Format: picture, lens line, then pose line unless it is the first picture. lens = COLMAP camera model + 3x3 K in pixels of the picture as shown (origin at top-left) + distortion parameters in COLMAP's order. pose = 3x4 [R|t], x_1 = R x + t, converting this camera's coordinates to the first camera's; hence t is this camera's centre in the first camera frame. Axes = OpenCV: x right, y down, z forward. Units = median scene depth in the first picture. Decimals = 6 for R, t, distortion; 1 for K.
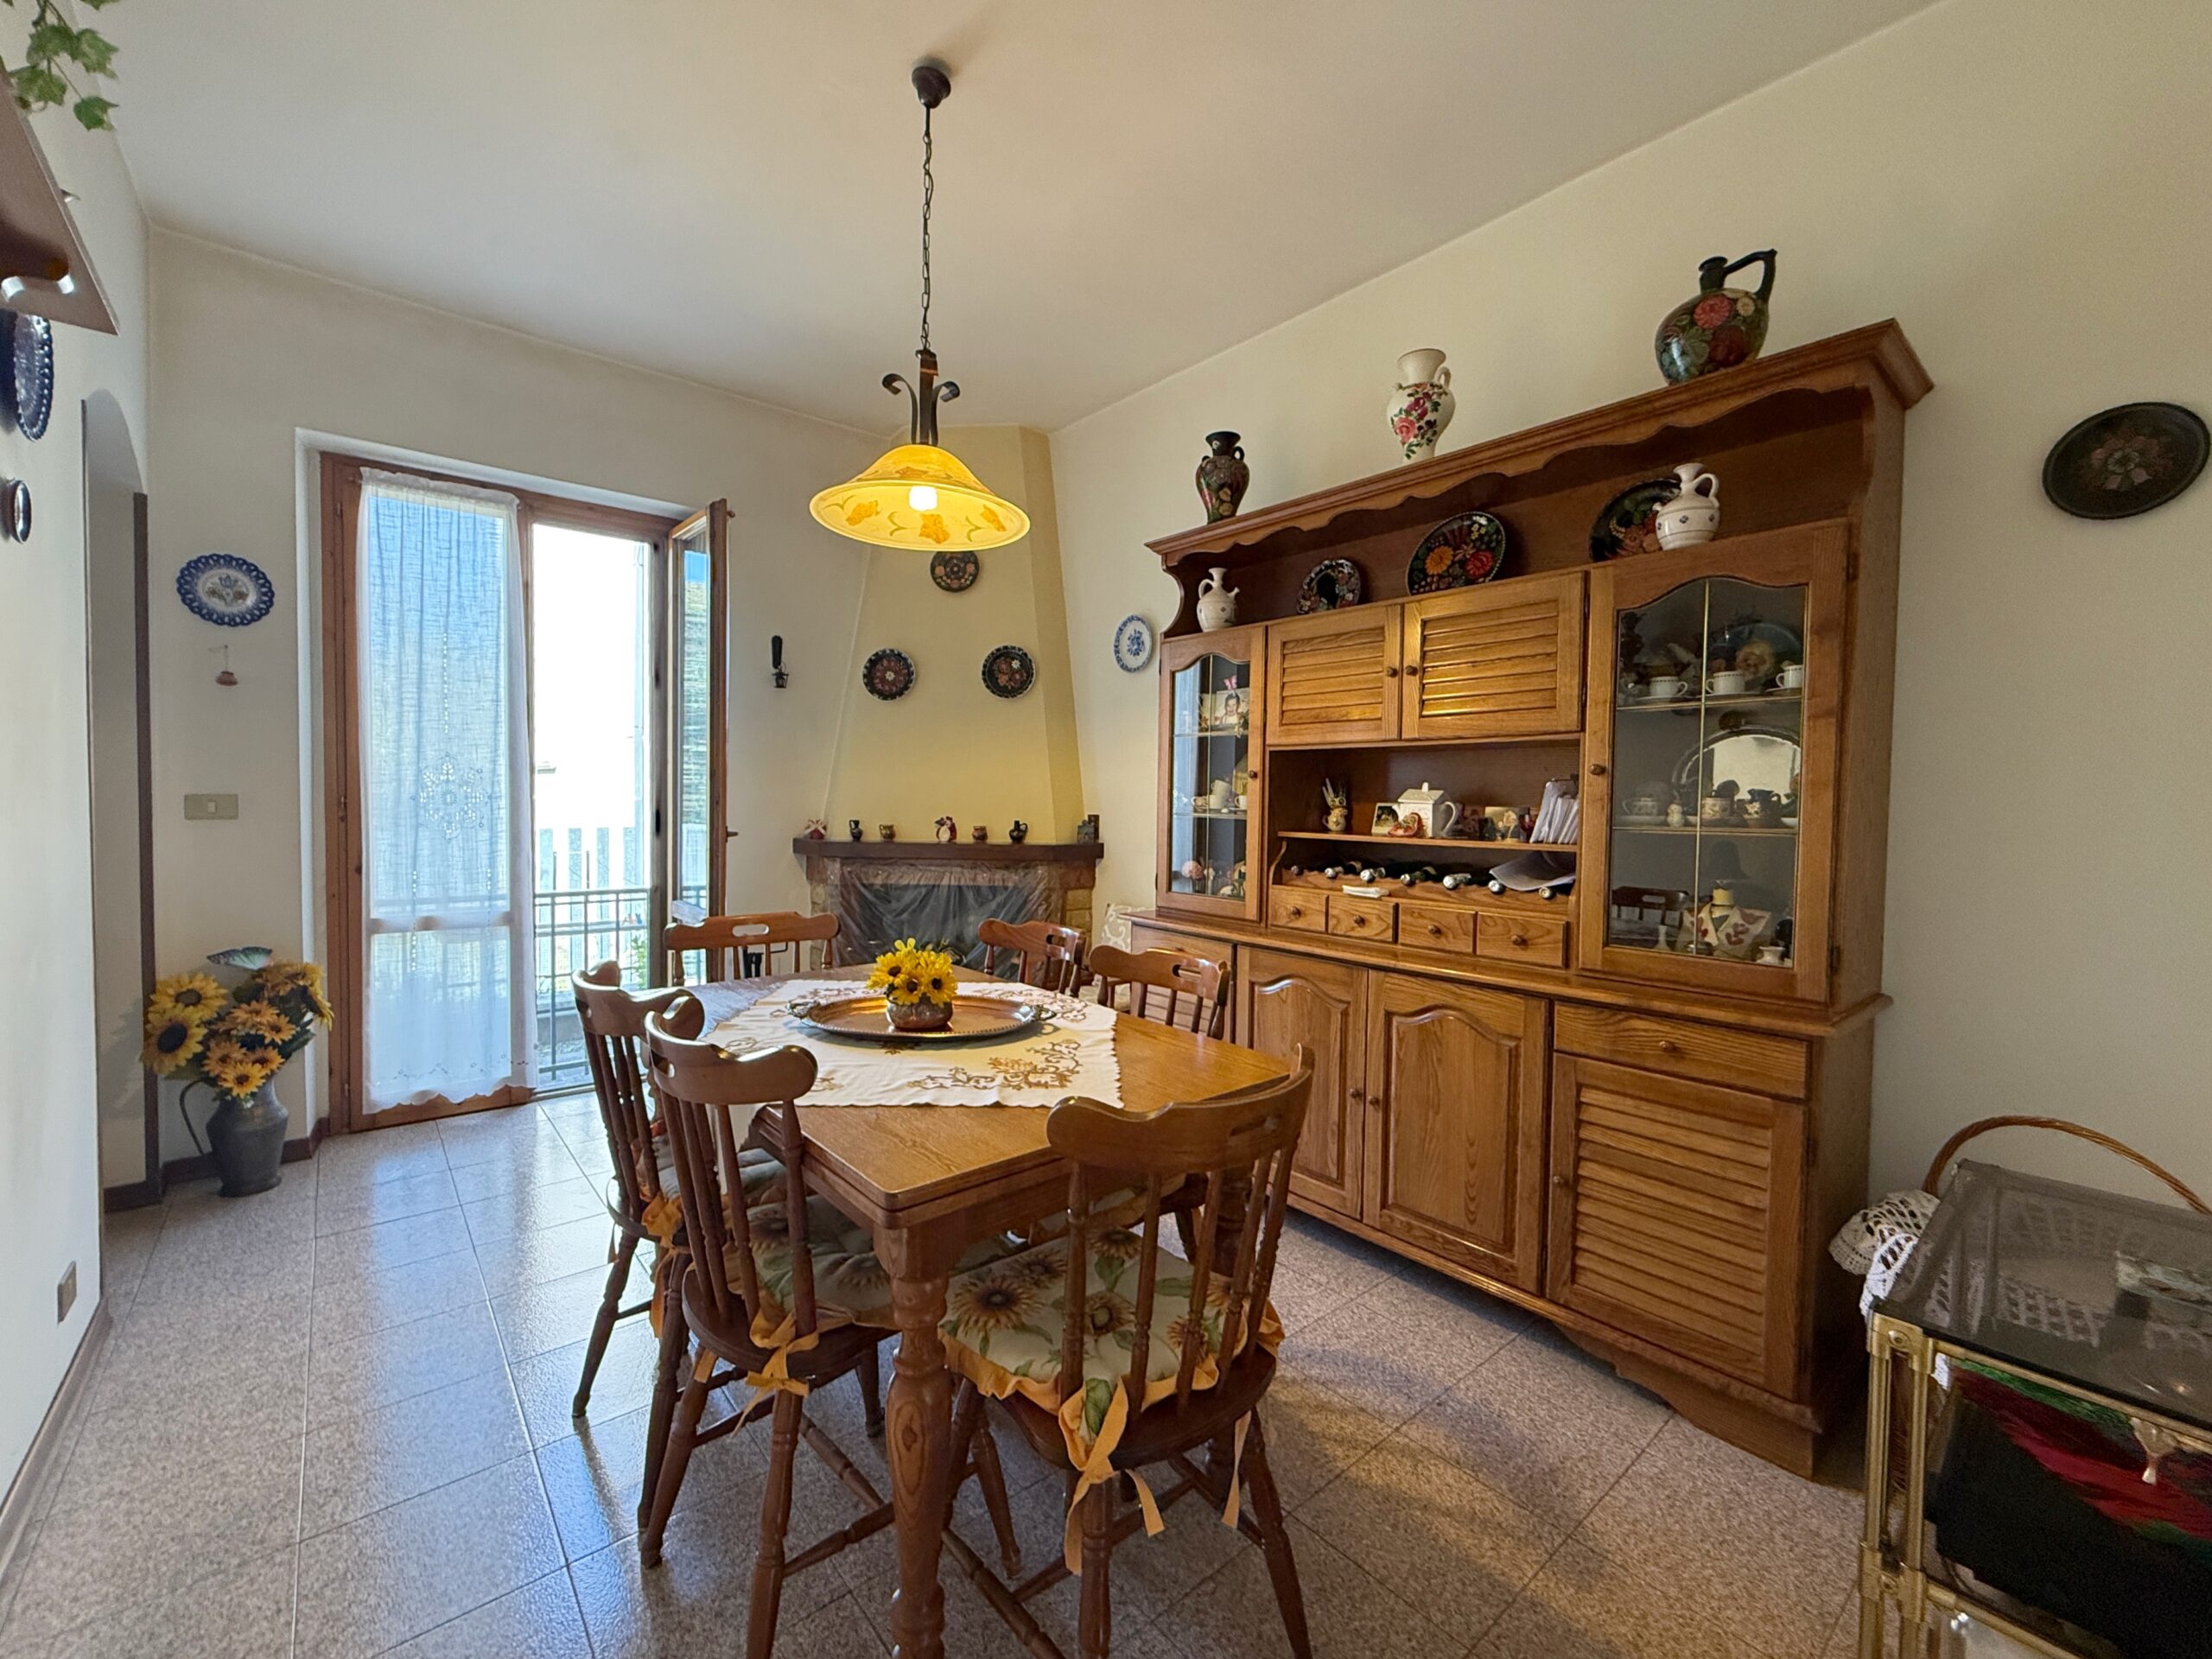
lens RADIAL K [[896.8, 0, 1076.6], [0, 896.8, 826.7], [0, 0, 1]] dist [0.009372, 0.000042]
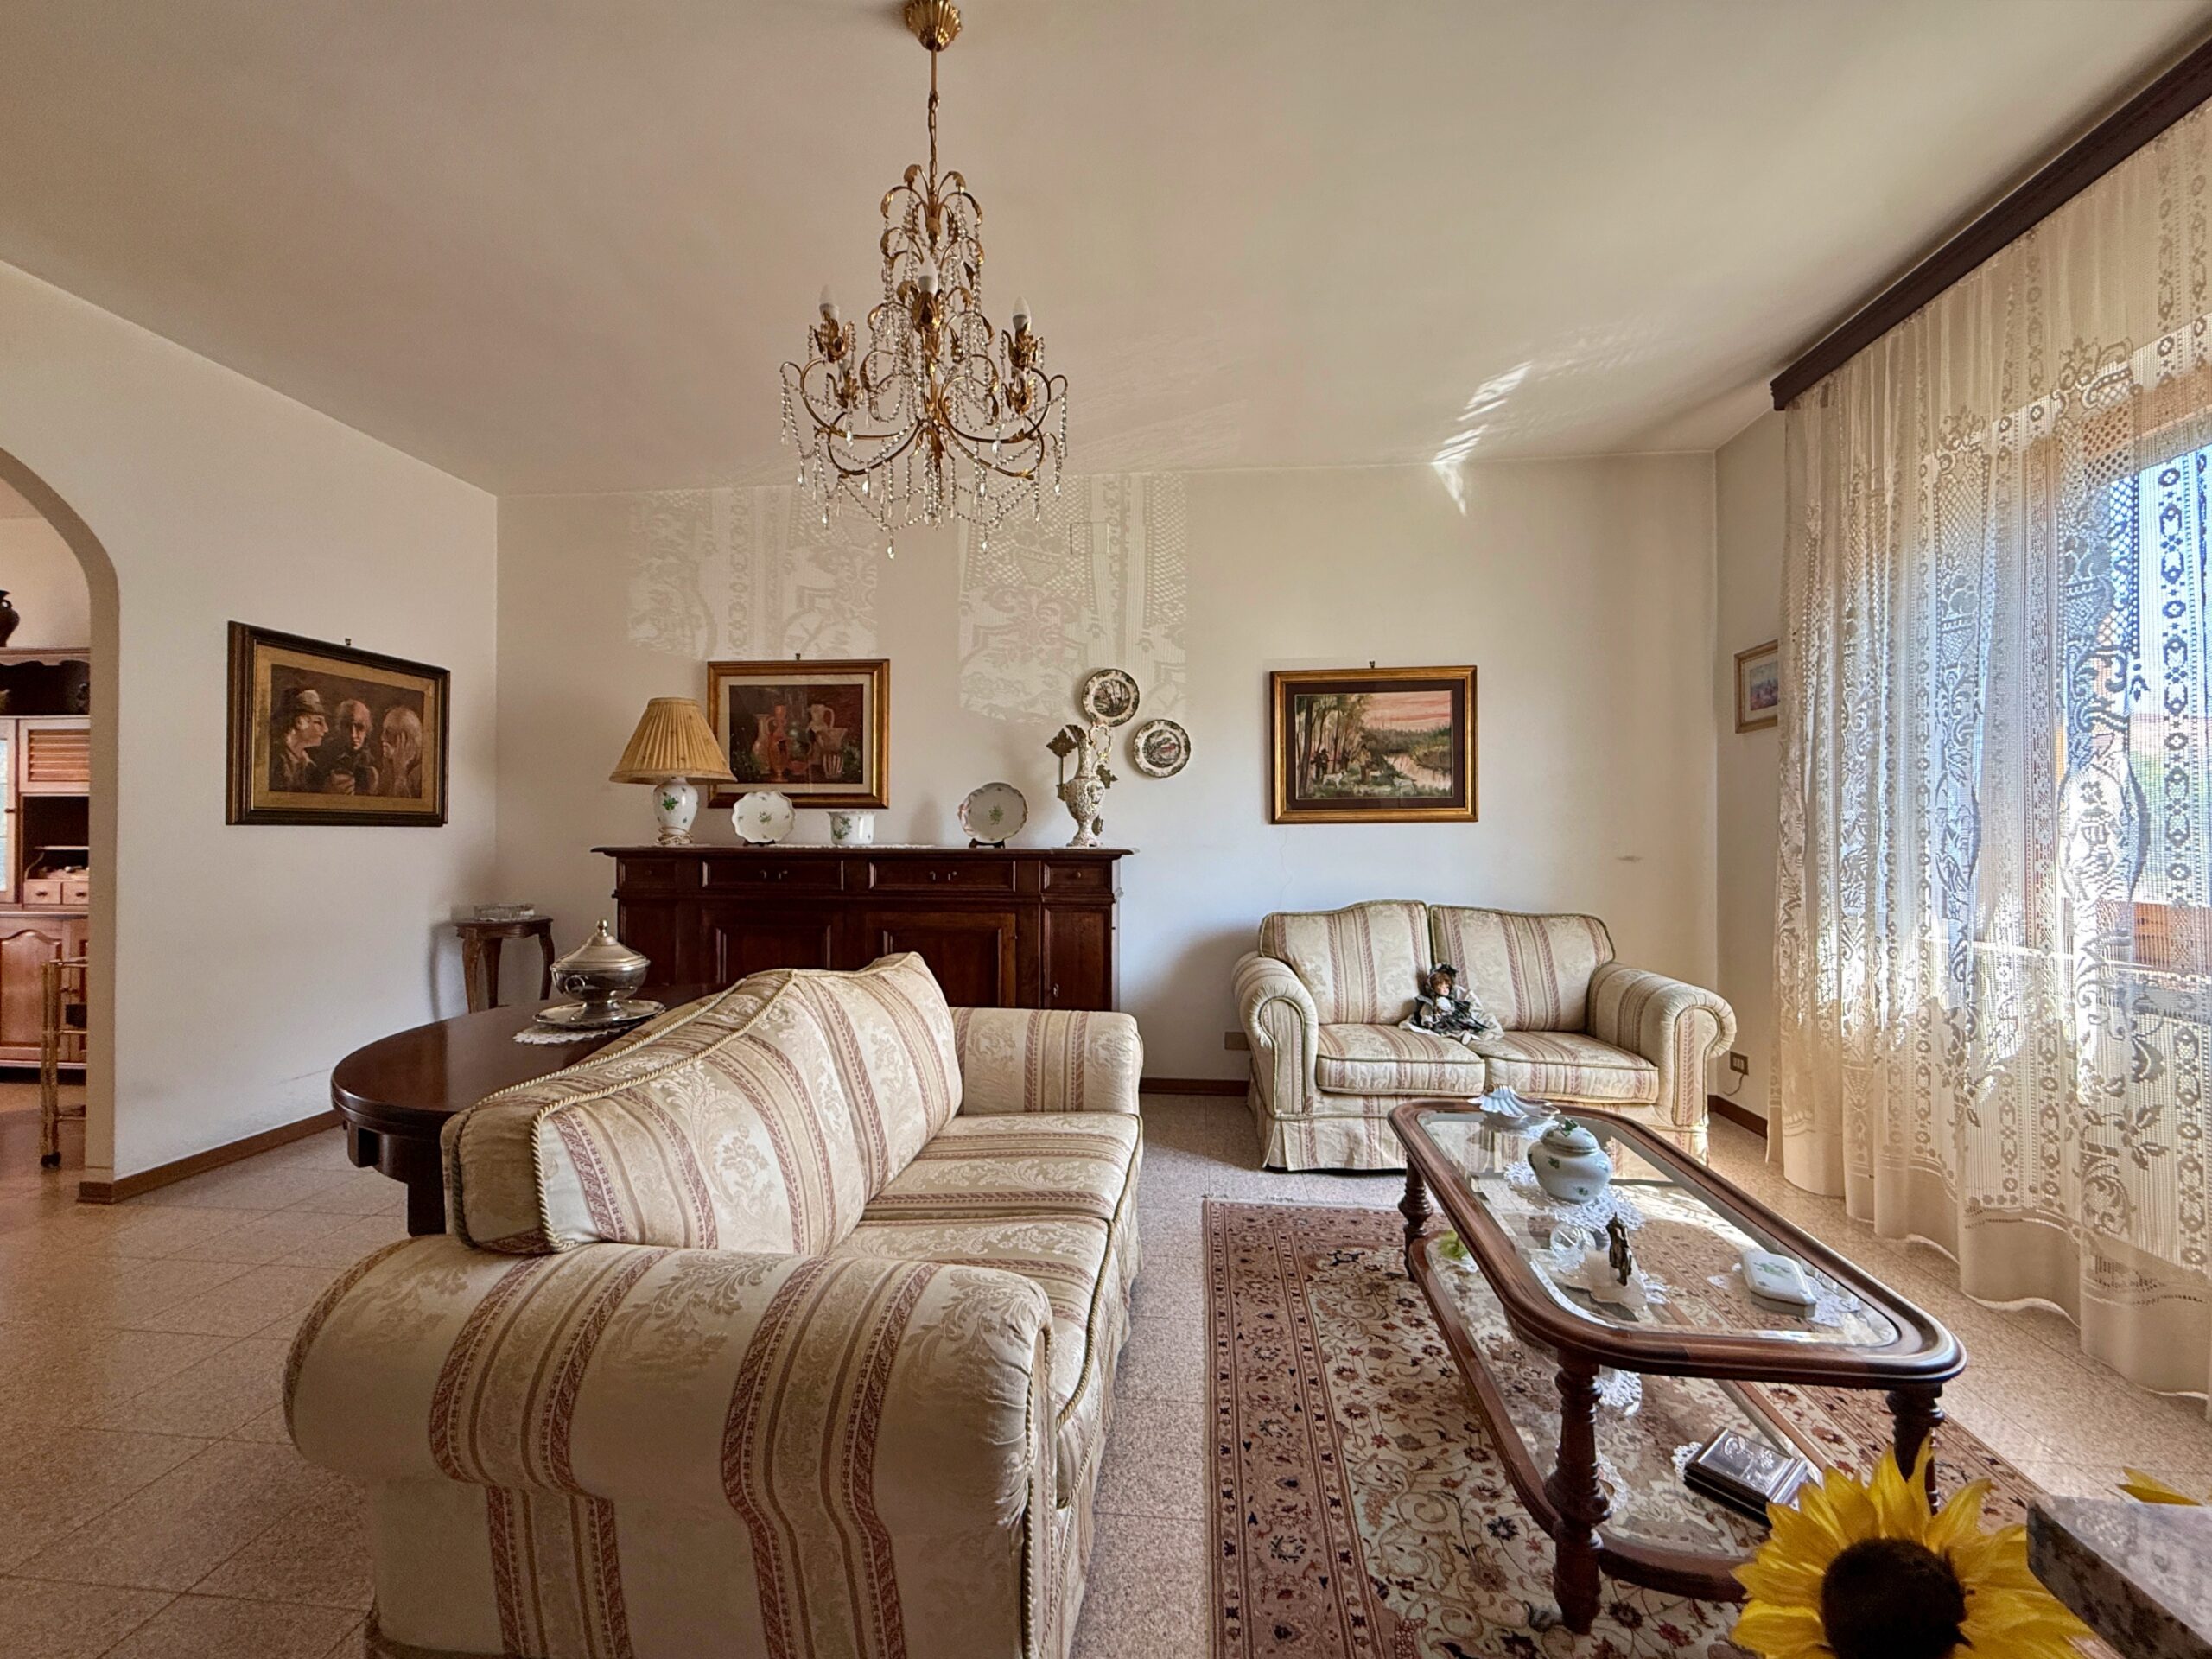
lens RADIAL K [[901.7, 0, 1099.2], [0, 901.7, 830.8], [0, 0, 1]] dist [0.000121, 0.000226]
pose [[0.712147, -0.012571, 0.701918, 0.438314], [0.034475, 0.999260, -0.017081, 0.070445], [-0.701183, 0.036363, 0.712053, -1.460604]]
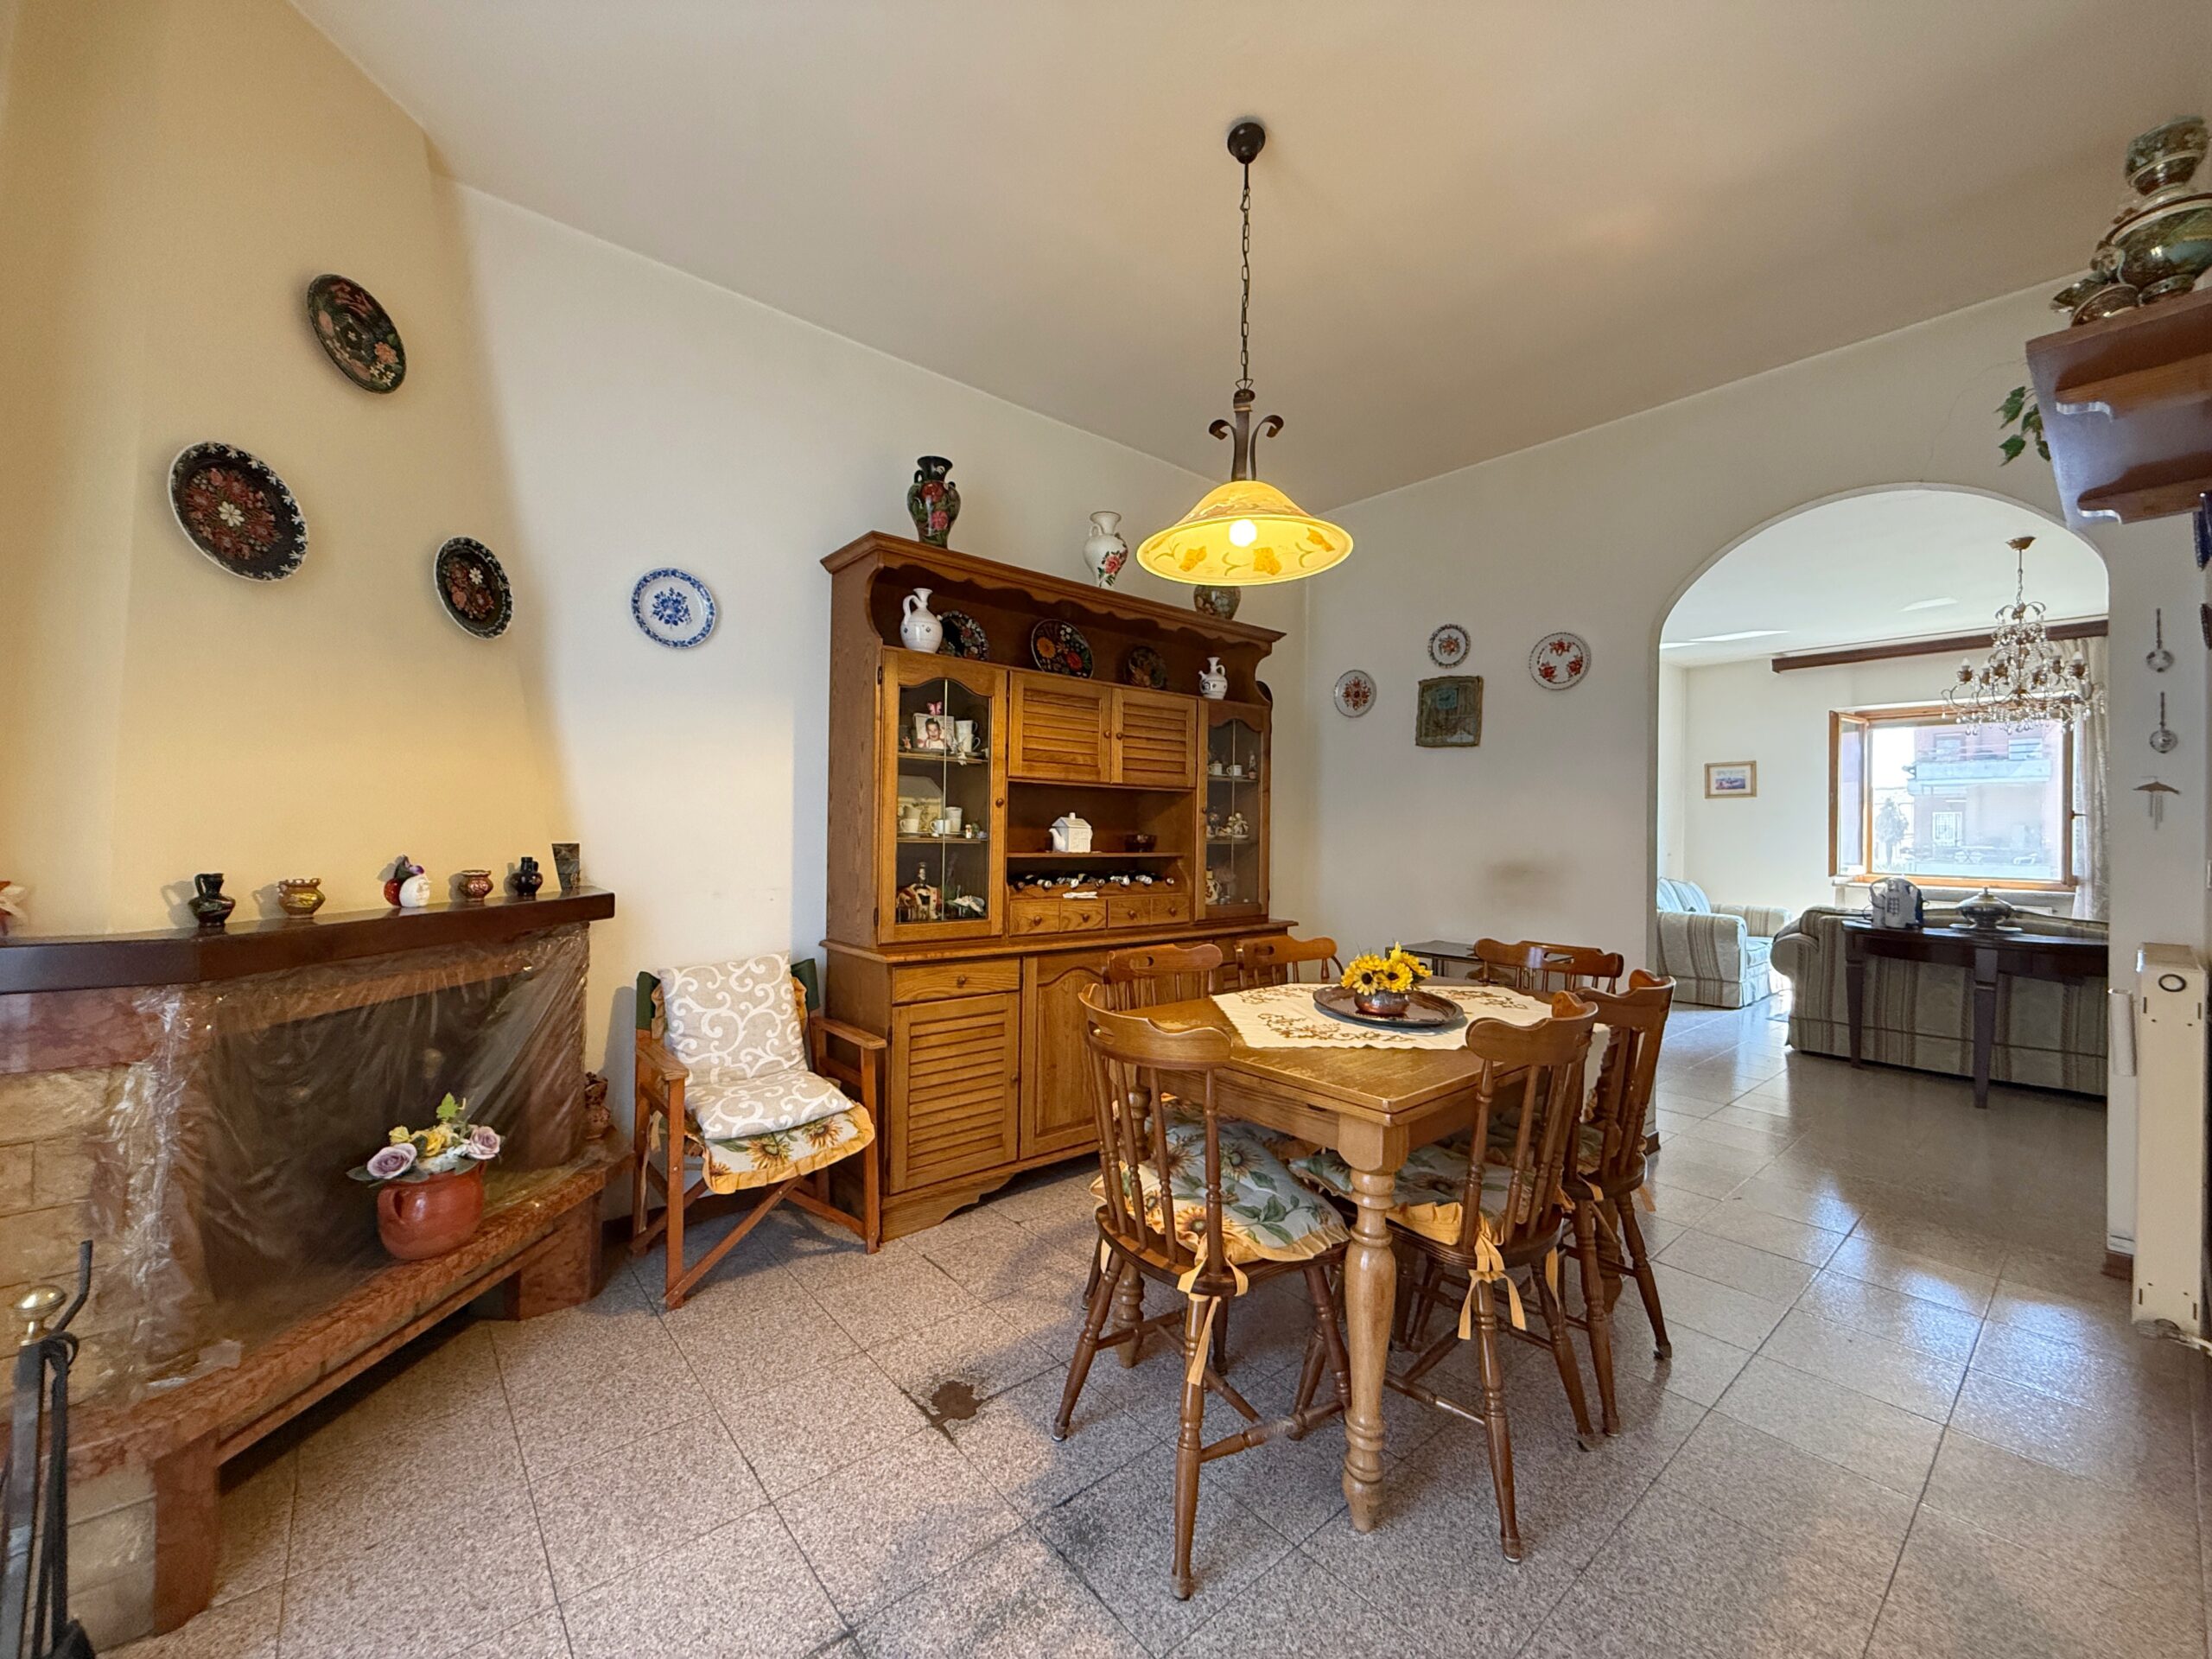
lens RADIAL K [[879.4, 0, 1101.1], [0, 879.4, 829.5], [0, 0, 1]] dist [-0.001221, 0.000174]
pose [[-0.015906, -0.007425, 0.999846, -0.832639], [0.021669, 0.999735, 0.007769, -0.028800], [-0.999639, 0.021789, -0.015741, 0.849991]]
